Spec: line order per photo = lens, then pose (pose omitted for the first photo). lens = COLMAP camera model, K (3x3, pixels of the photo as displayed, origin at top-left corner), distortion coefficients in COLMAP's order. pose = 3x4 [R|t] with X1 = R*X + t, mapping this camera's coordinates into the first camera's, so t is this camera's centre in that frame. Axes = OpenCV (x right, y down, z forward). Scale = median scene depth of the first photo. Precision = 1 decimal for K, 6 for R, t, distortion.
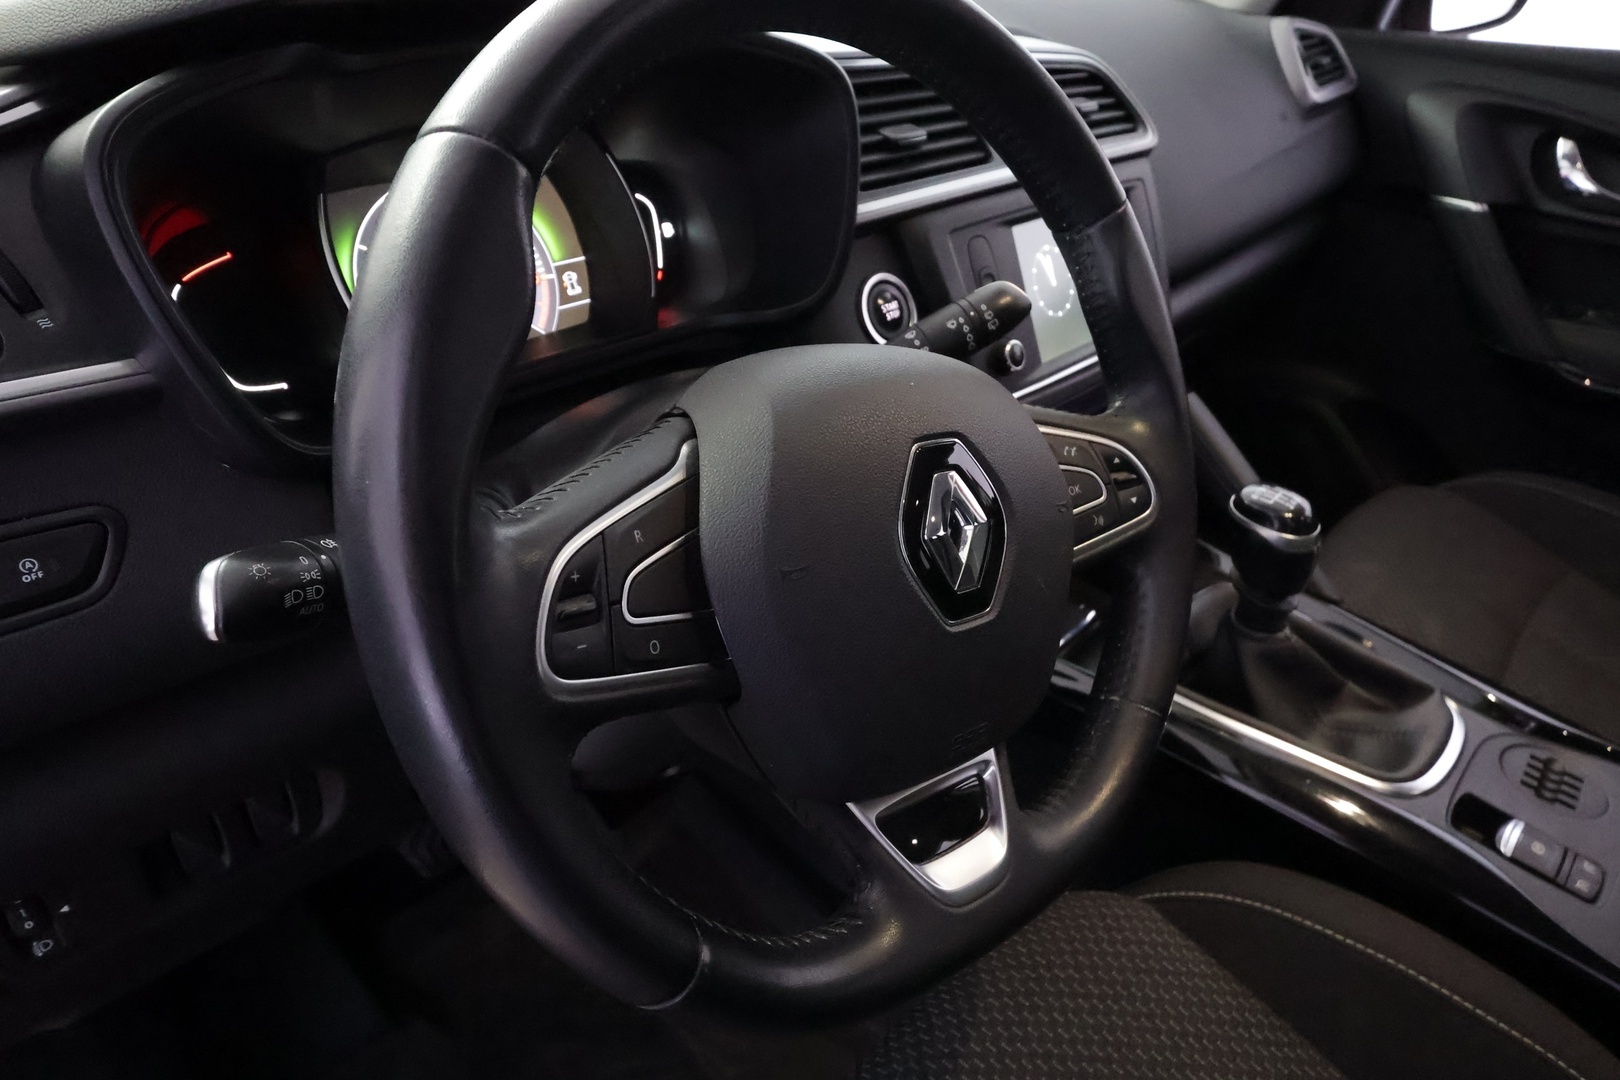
lens RADIAL K [[1033.3, 0, 798.3], [0, 1033.3, 544.0], [0, 0, 1]] dist [-0.006662, 0.010260]
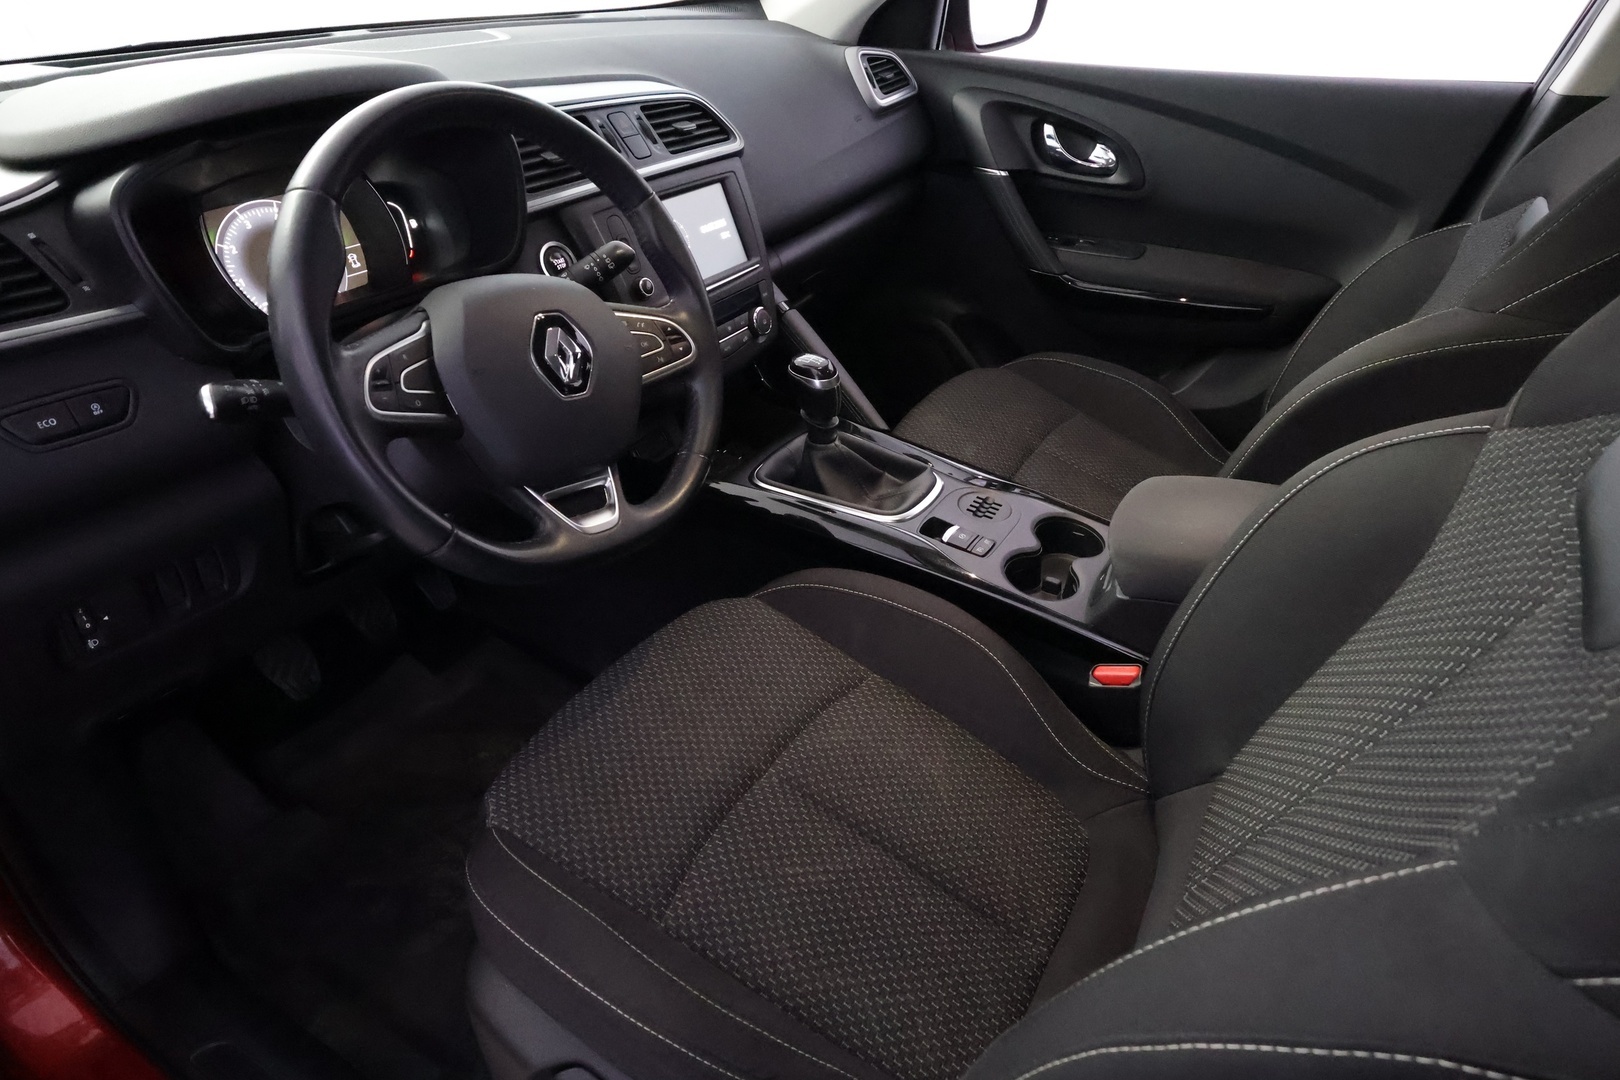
lens RADIAL K [[1033.3, 0, 822.8], [0, 1033.3, 541.8], [0, 0, 1]] dist [-0.006662, 0.010260]
pose [[0.973952, -0.121053, 0.191741, 0.136910], [0.117597, 0.992628, 0.029345, 0.231550], [-0.193879, -0.006032, 0.981007, -0.754809]]
